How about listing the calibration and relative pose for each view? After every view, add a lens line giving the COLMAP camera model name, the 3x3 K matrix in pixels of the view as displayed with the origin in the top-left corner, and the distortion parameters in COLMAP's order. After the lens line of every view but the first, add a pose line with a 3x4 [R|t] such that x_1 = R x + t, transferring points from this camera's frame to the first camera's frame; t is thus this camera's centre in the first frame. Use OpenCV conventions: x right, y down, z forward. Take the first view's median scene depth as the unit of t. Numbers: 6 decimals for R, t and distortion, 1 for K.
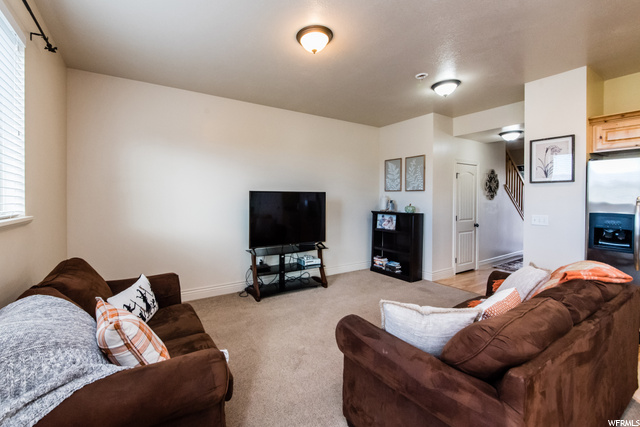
lens RADIAL K [[271.2, 0, 288.0], [0, 271.2, 201.2], [0, 0, 1]] dist [-0.008613, 0.001367]
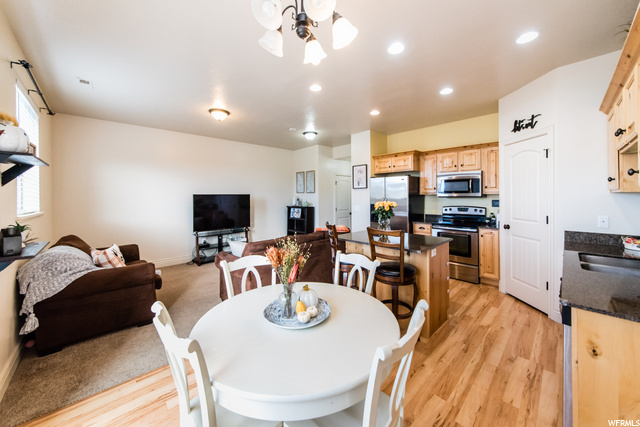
lens RADIAL K [[257.1, 0, 331.3], [0, 257.1, 193.8], [0, 0, 1]] dist [-0.022986, 0.000215]
pose [[0.974213, -0.011888, 0.225317, 0.333312], [0.017083, 0.999631, -0.021120, 0.002695], [-0.224983, 0.024424, 0.974057, -0.656444]]
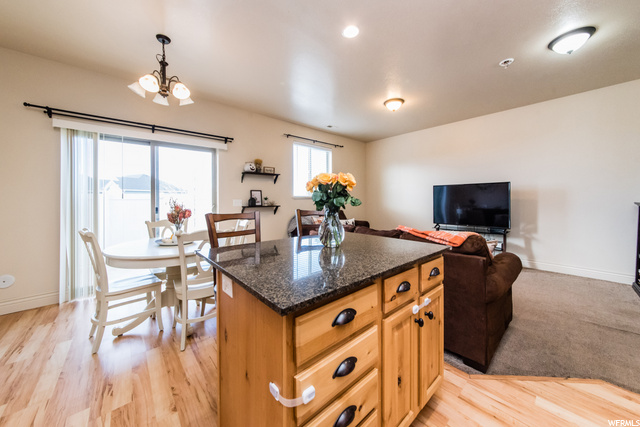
lens RADIAL K [[225.5, 0, 311.8], [0, 225.5, 201.4], [0, 0, 1]] dist [-0.000825, 0.000064]
pose [[0.155040, 0.005383, -0.987894, 1.118266], [-0.012384, 0.999917, 0.003505, 0.062271], [0.987831, 0.011691, 0.155094, 0.148327]]
